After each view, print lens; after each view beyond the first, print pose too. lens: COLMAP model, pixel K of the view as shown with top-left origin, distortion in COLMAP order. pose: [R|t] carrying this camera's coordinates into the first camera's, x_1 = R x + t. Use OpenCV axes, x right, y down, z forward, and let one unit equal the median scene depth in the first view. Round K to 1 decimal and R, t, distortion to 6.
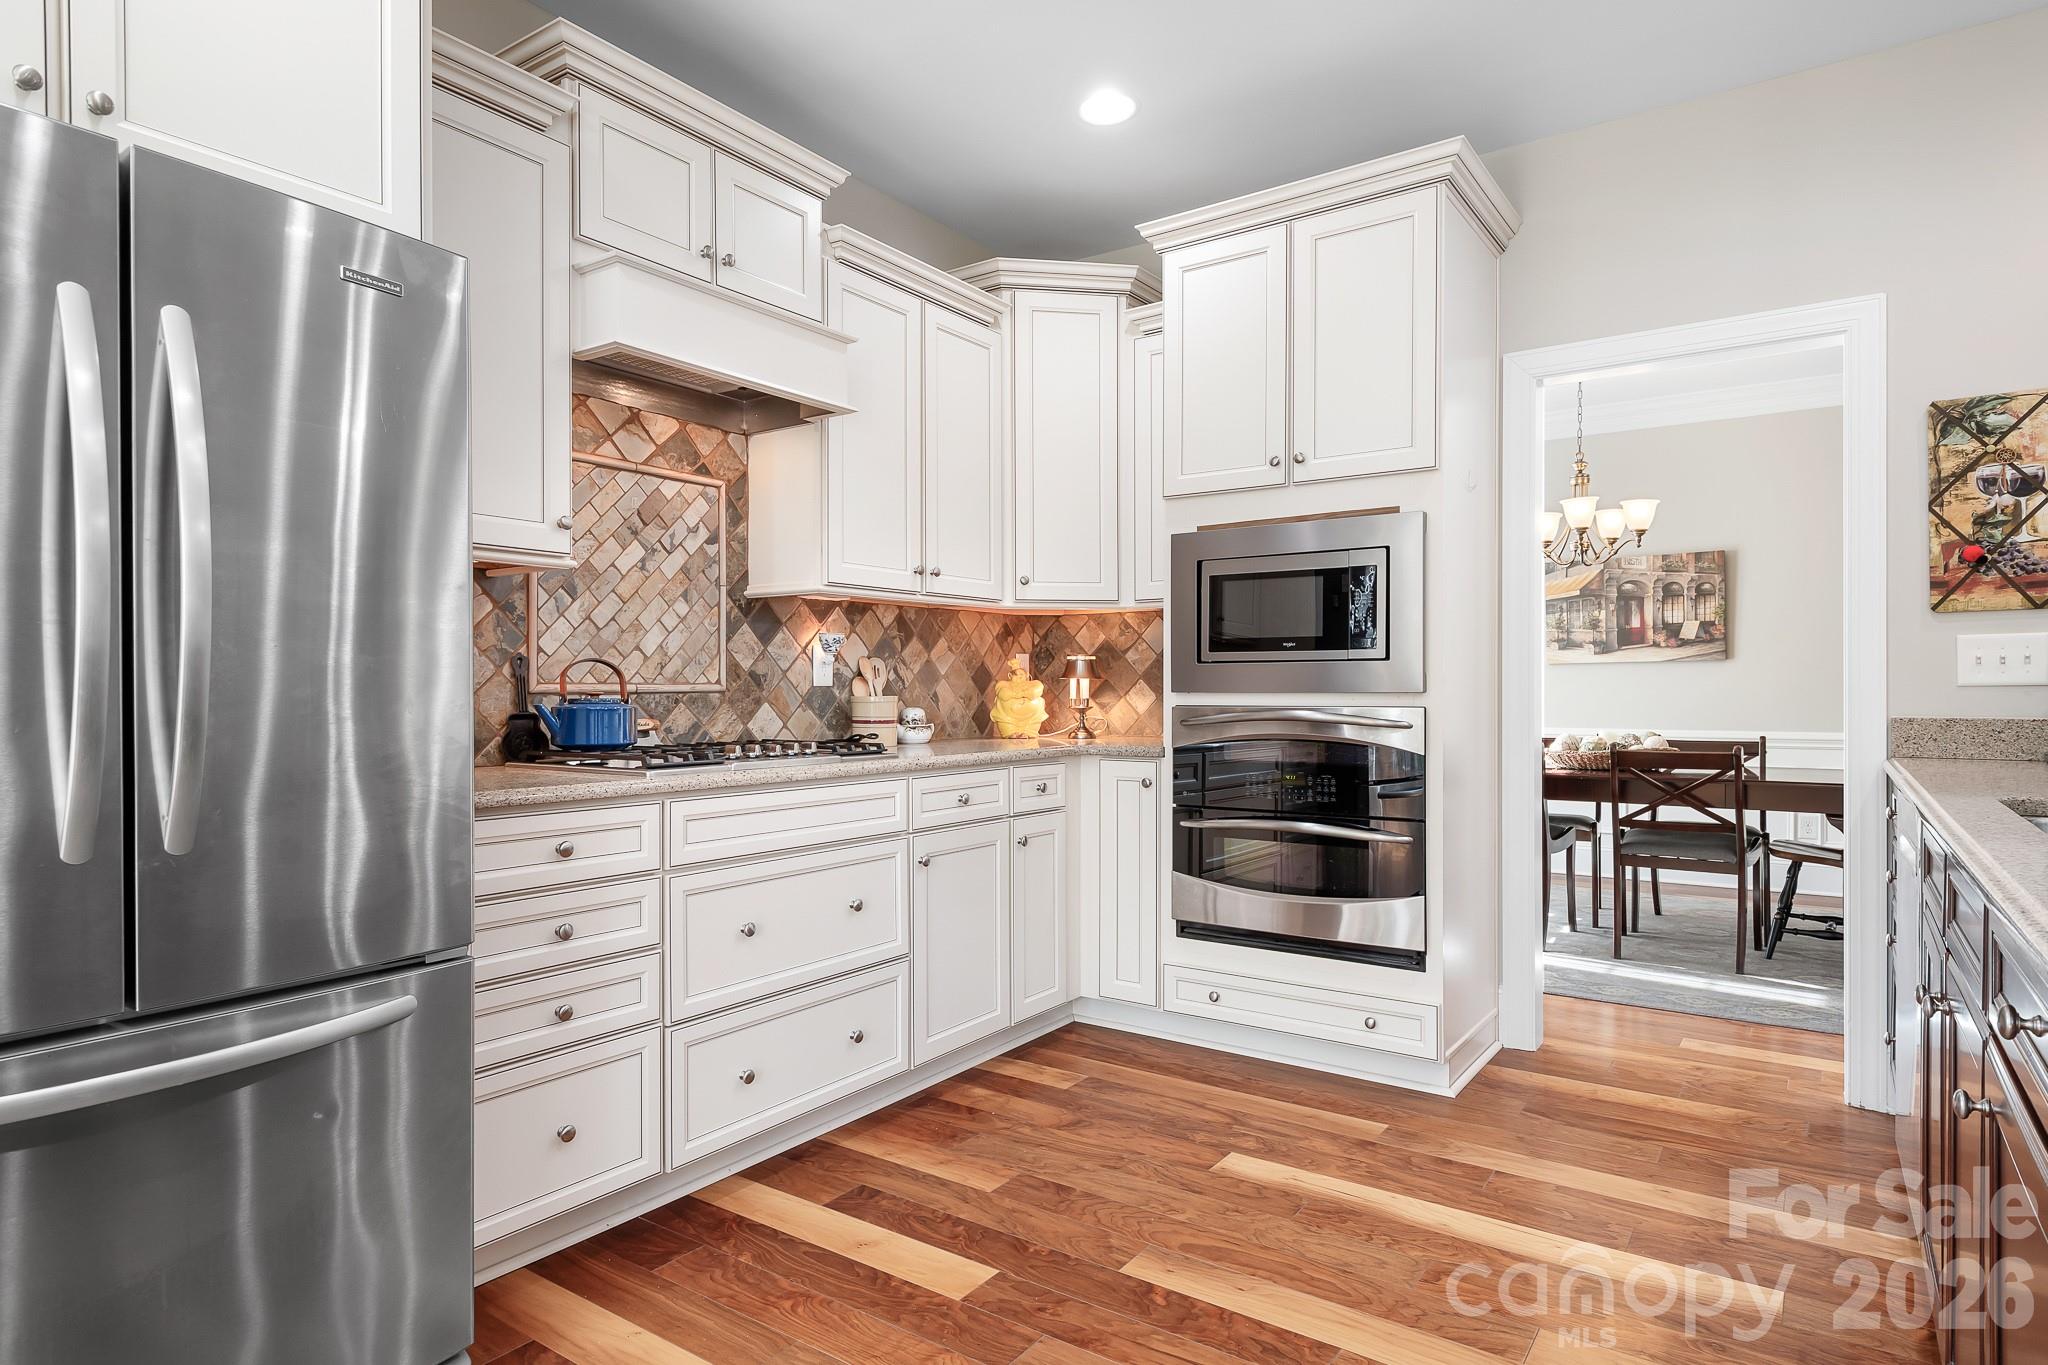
lens RADIAL K [[1146.9, 0, 1024.7], [0, 1146.9, 689.3], [0, 0, 1]] dist [0.028993, -0.022722]
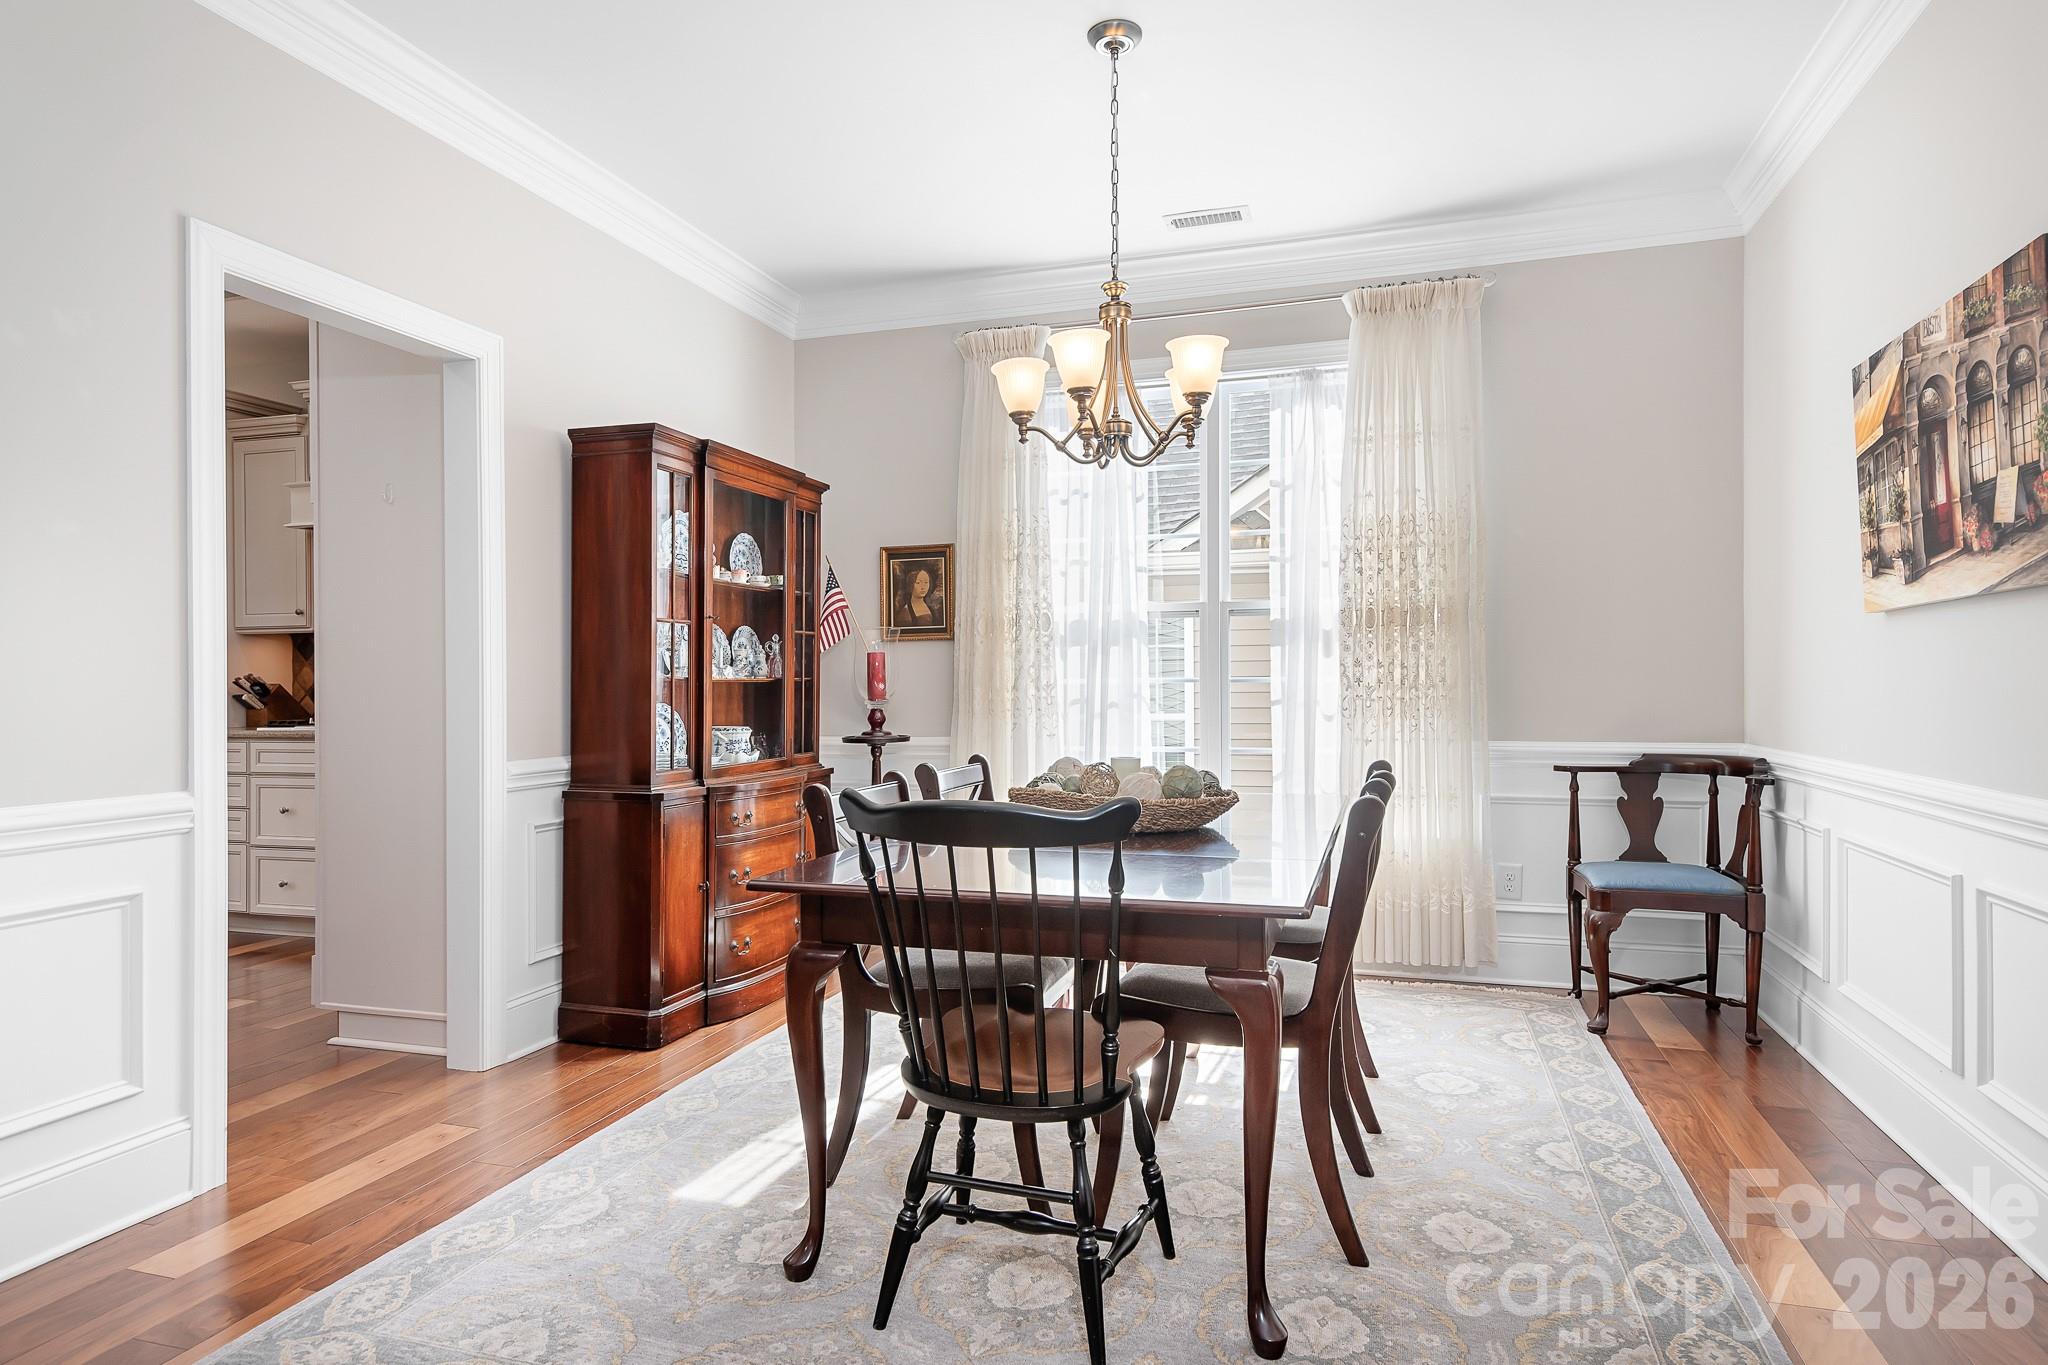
lens RADIAL K [[1146.9, 0, 1024.7], [0, 1146.9, 689.3], [0, 0, 1]] dist [0.028993, -0.022722]
pose [[0.310298, -0.001931, -0.950637, 1.668141], [0.007486, 0.999972, 0.000413, 0.006740], [0.950610, -0.007245, 0.310303, 1.293584]]
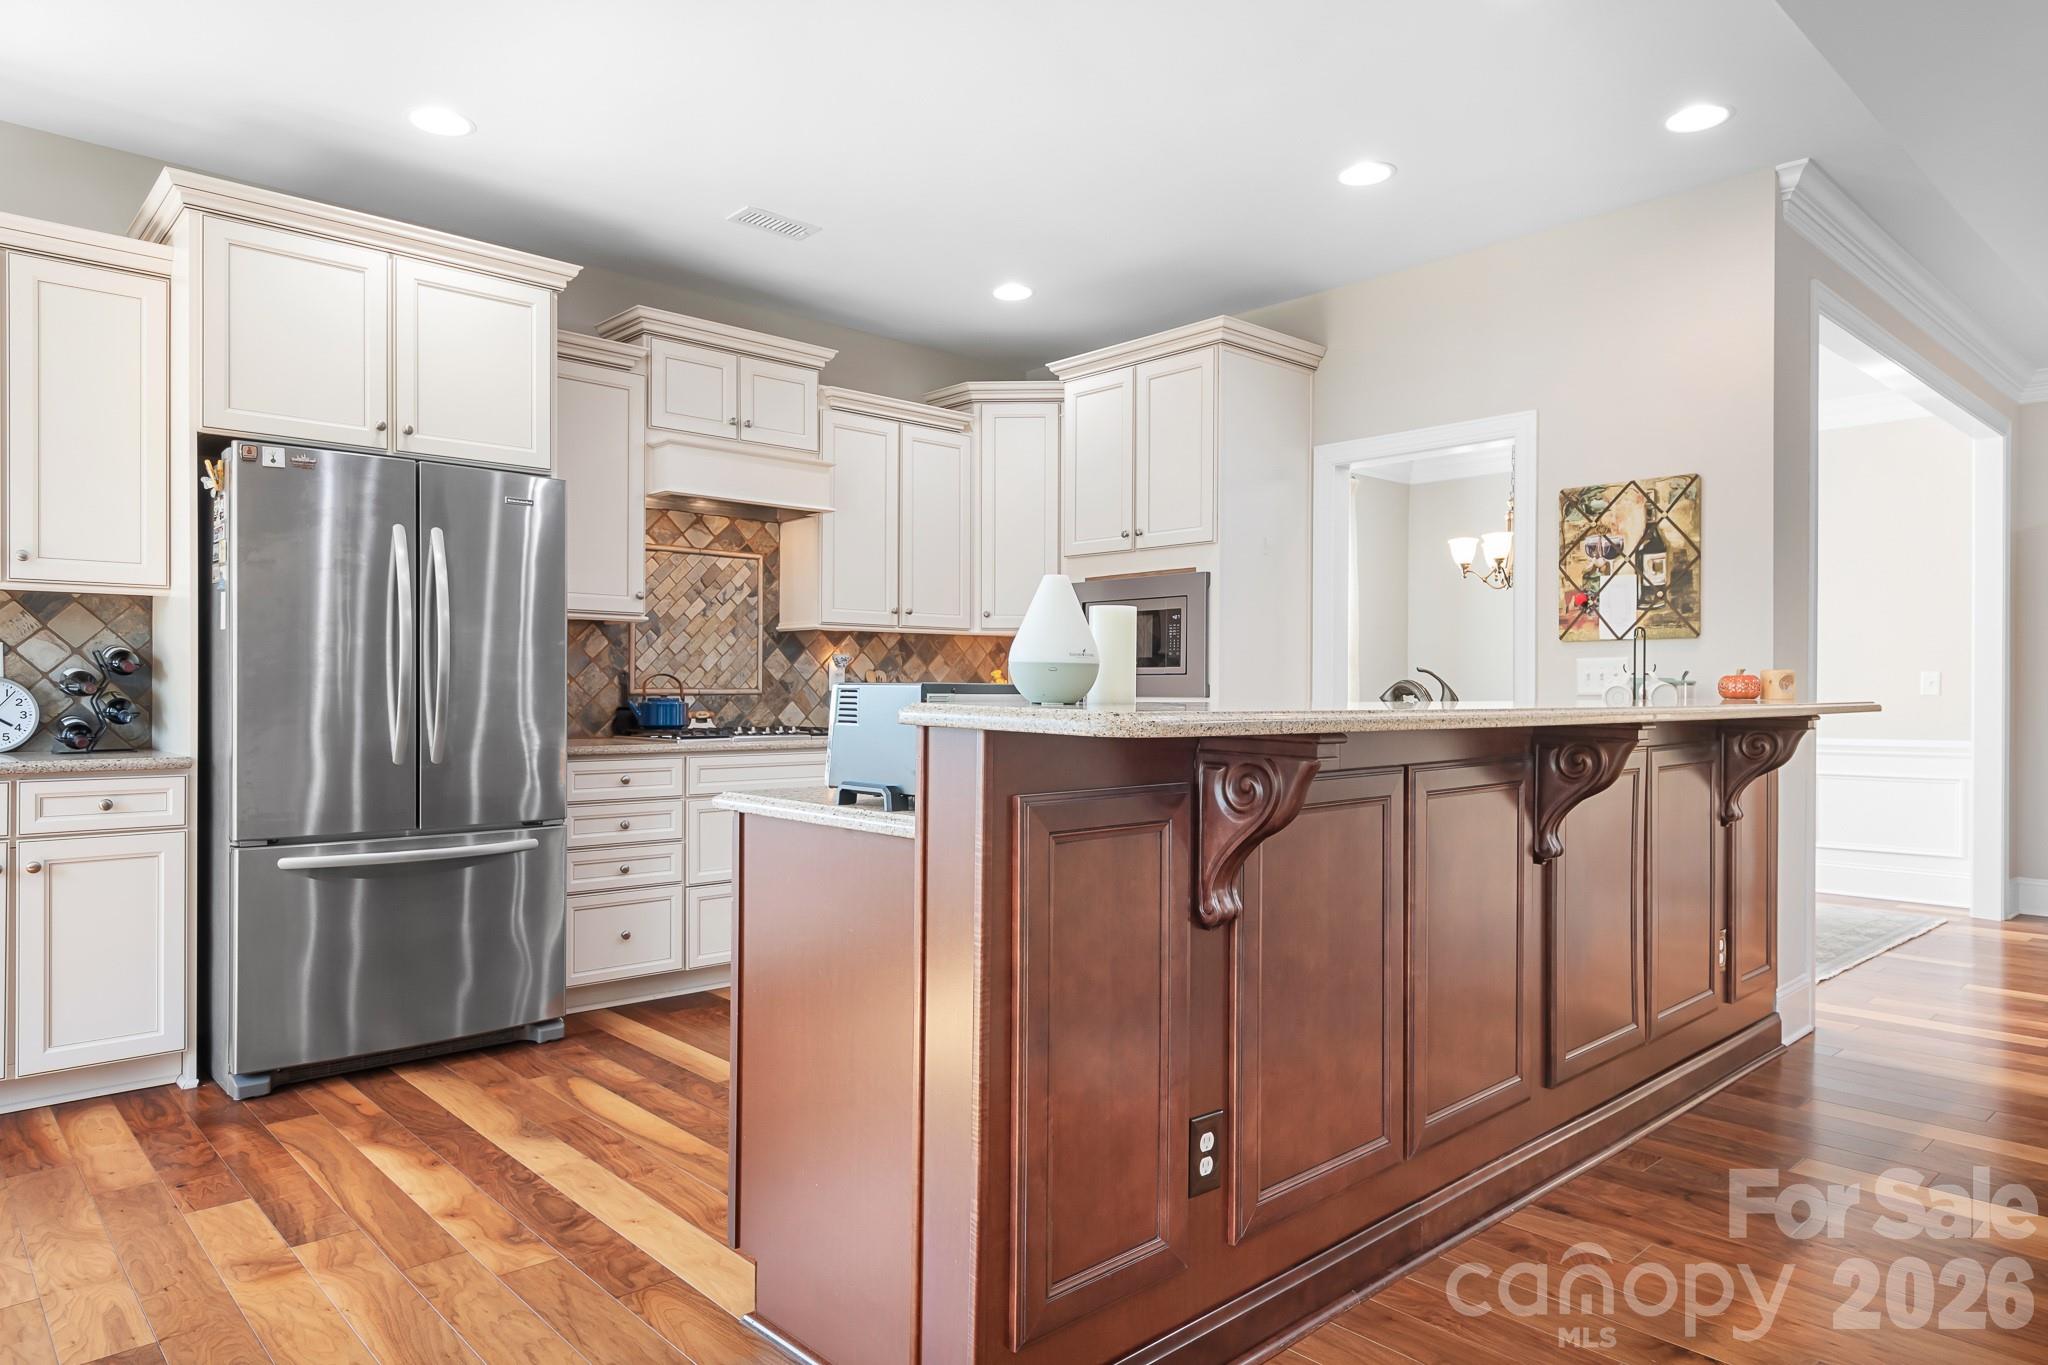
lens RADIAL K [[1274.2, 0, 1025.7], [0, 1274.2, 690.7], [0, 0, 1]] dist [0.023001, -0.001642]
pose [[0.977433, 0.005056, -0.211184, 0.461447], [-0.005065, 0.999987, 0.000499, -0.005246], [0.211184, 0.000582, 0.977446, -0.603678]]
